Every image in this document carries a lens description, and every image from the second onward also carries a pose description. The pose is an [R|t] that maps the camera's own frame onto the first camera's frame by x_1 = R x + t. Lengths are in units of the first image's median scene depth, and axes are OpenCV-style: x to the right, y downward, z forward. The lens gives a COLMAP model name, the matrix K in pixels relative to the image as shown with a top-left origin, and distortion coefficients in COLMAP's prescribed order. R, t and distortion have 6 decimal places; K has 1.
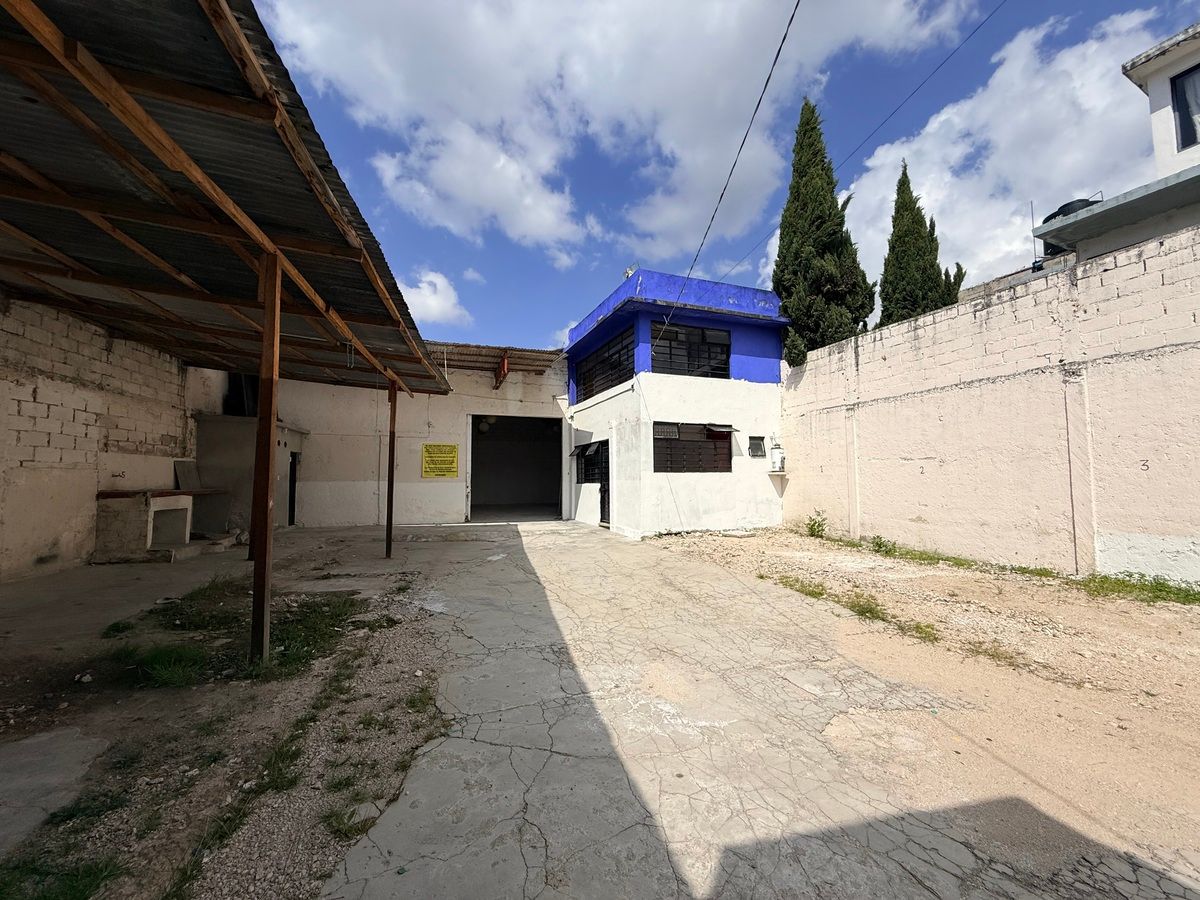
lens RADIAL K [[479.8, 0, 604.0], [0, 479.8, 451.7], [0, 0, 1]] dist [-0.000147, -0.000076]
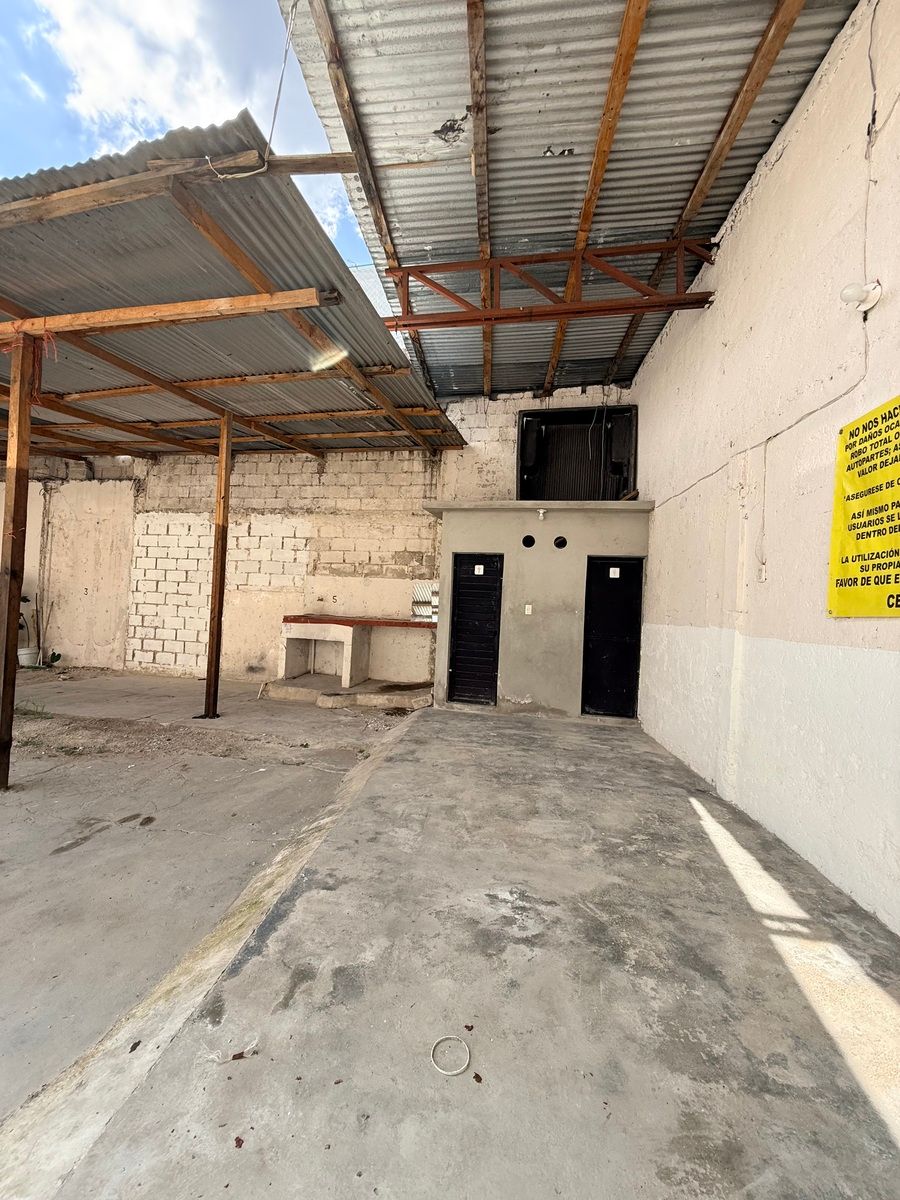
lens RADIAL K [[472.2, 0, 455.2], [0, 472.2, 608.5], [0, 0, 1]] dist [-0.001130, -0.000305]
pose [[-0.420221, -0.026876, -0.907024, -0.383141], [0.007048, 0.999434, -0.032880, 0.139867], [0.907395, -0.020210, -0.419793, 2.266198]]
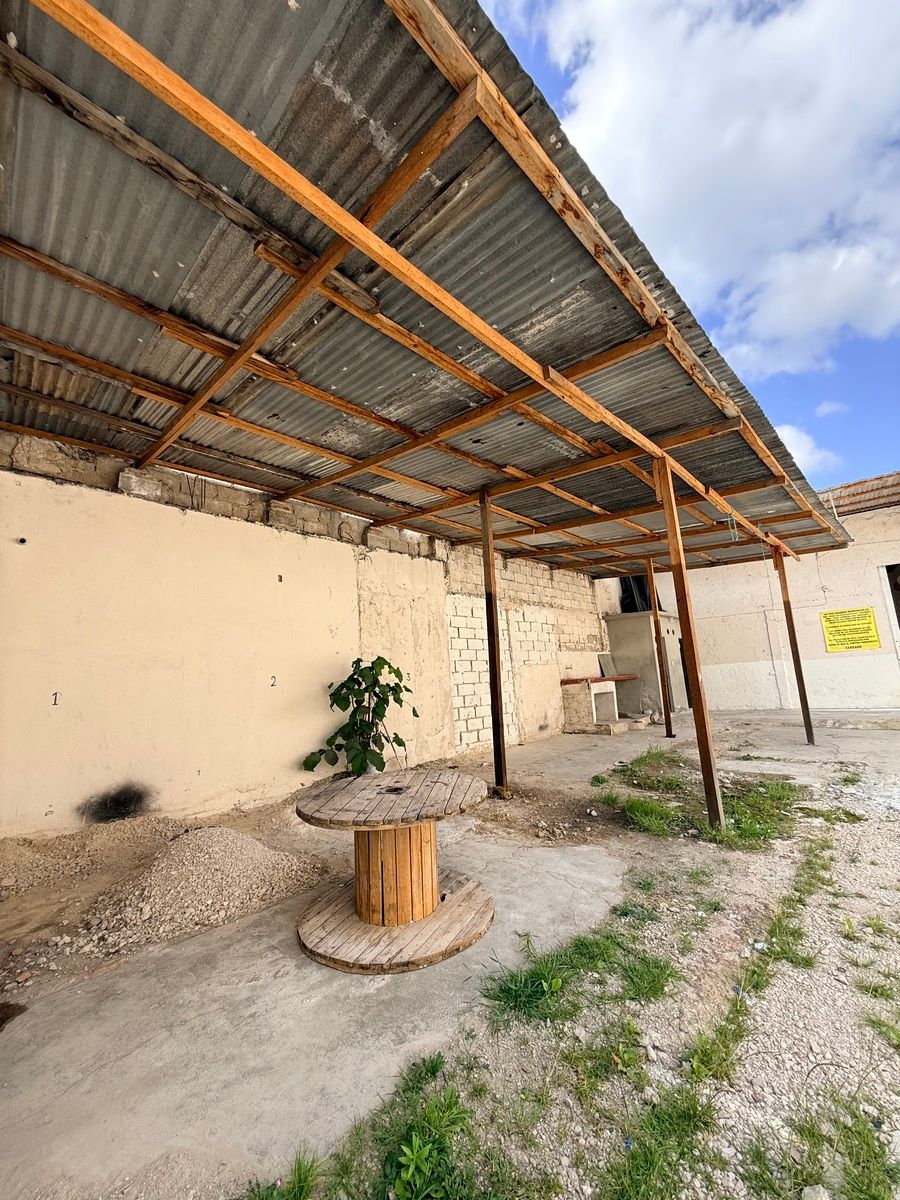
lens RADIAL K [[479.8, 0, 450.0], [0, 479.8, 600.0], [0, 0, 1]] dist [-0.000147, -0.000076]
pose [[0.535271, -0.175810, -0.826181, -0.047985], [0.109391, 0.984291, -0.138583, 0.016950], [0.837567, -0.016197, 0.546094, -0.033933]]
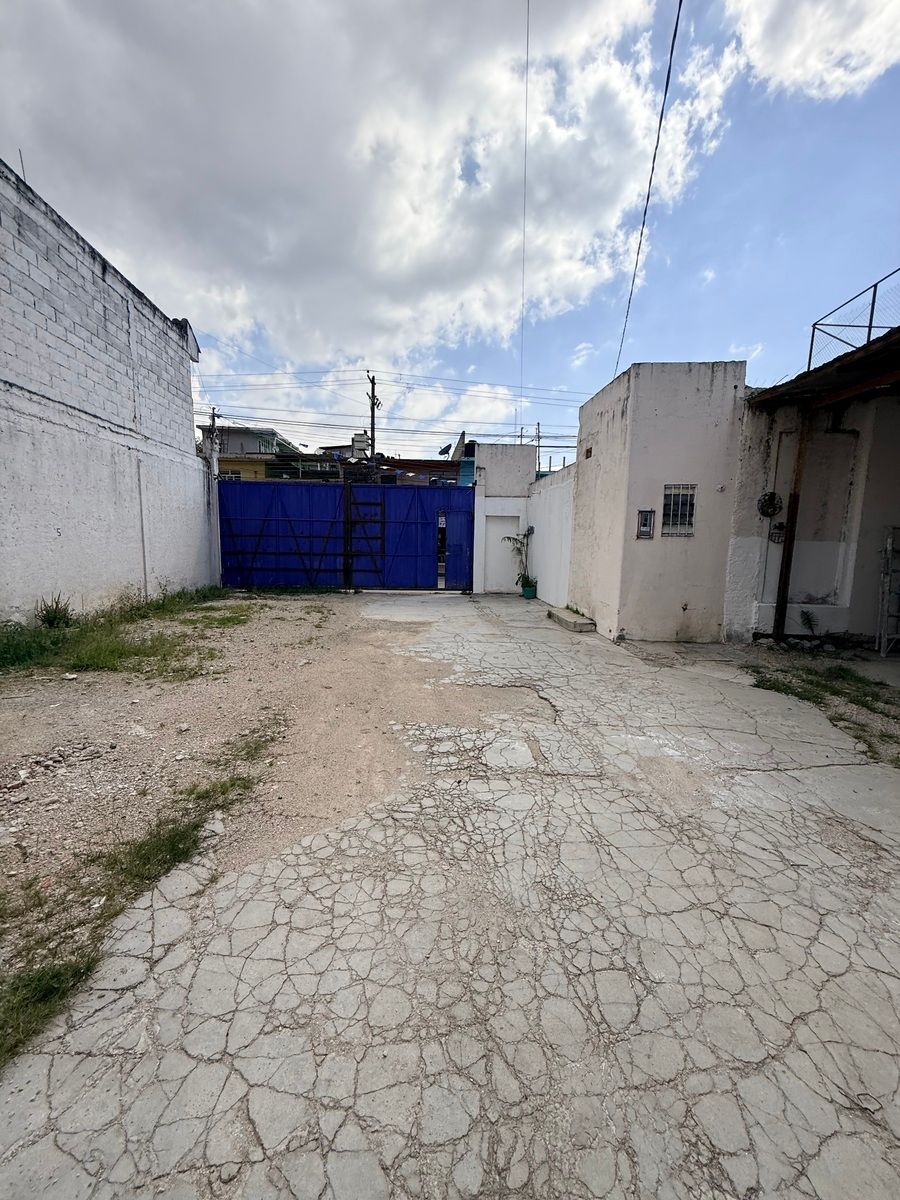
lens RADIAL K [[471.4, 0, 454.6], [0, 471.4, 607.8], [0, 0, 1]] dist [-0.001330, -0.000320]
pose [[-0.955111, -0.052209, 0.291611, 0.171980], [-0.029786, 0.996284, 0.080812, 0.068225], [-0.294747, 0.068499, -0.953117, 1.199607]]
